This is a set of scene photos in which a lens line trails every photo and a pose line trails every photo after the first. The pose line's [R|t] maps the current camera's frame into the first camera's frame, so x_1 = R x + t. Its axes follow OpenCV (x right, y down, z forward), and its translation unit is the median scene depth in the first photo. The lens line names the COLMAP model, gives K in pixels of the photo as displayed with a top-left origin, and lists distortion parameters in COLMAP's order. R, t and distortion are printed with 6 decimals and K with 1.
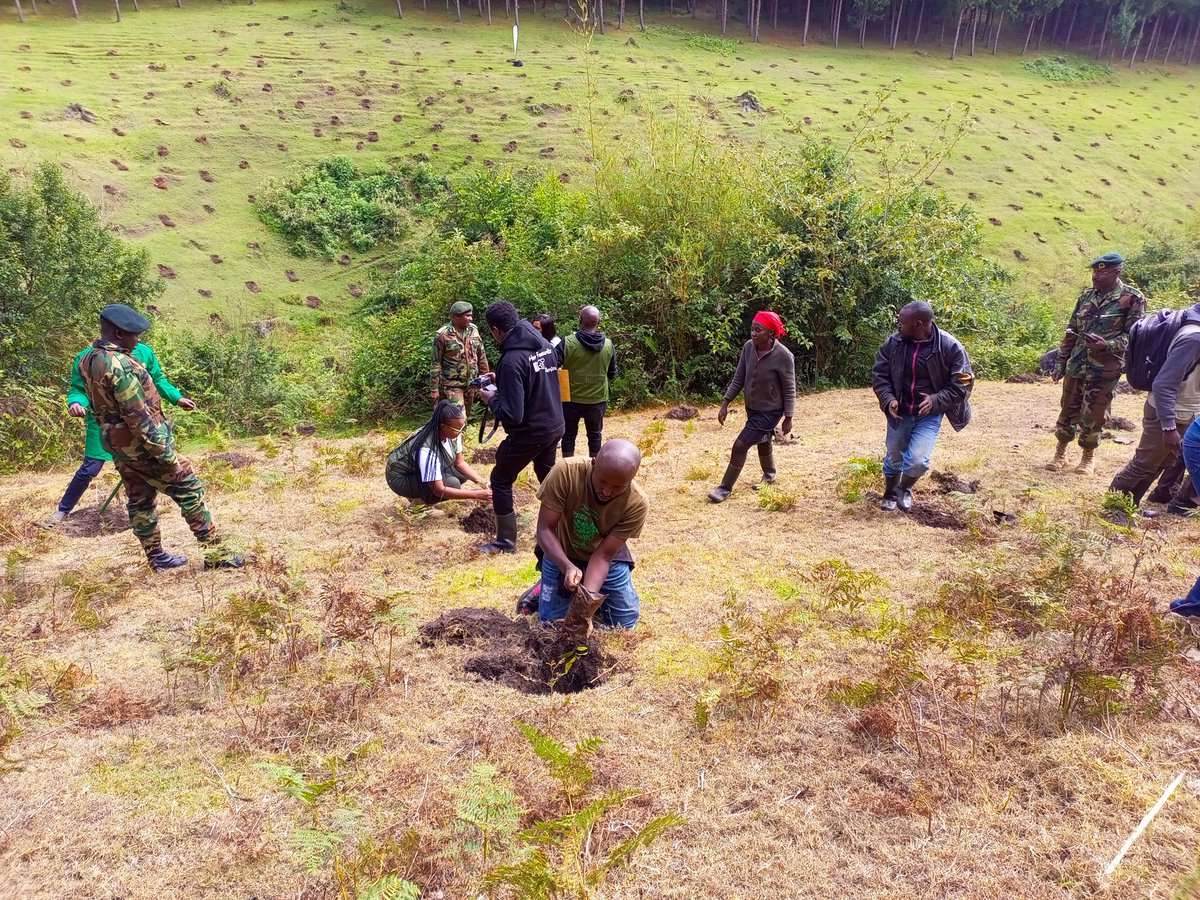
lens RADIAL K [[861.4, 0, 599.6], [0, 861.4, 450.9], [0, 0, 1]] dist [0.010547, 0.001544]
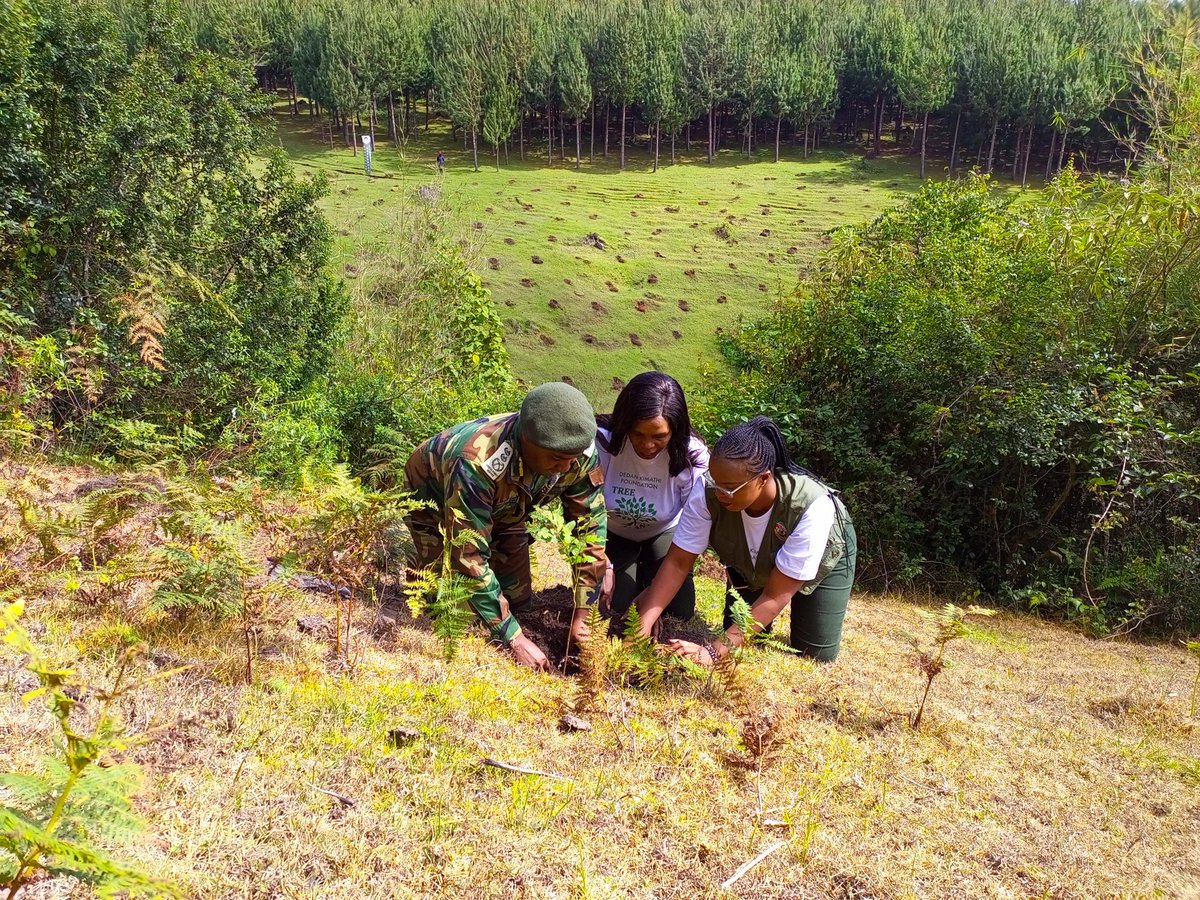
lens RADIAL K [[861.4, 0, 597.8], [0, 861.4, 453.6], [0, 0, 1]] dist [0.010547, 0.001544]
pose [[0.846683, 0.174829, -0.502556, 0.000138], [-0.268262, 0.955916, -0.119412, -0.002261], [0.459524, 0.235921, 0.856259, 0.120700]]
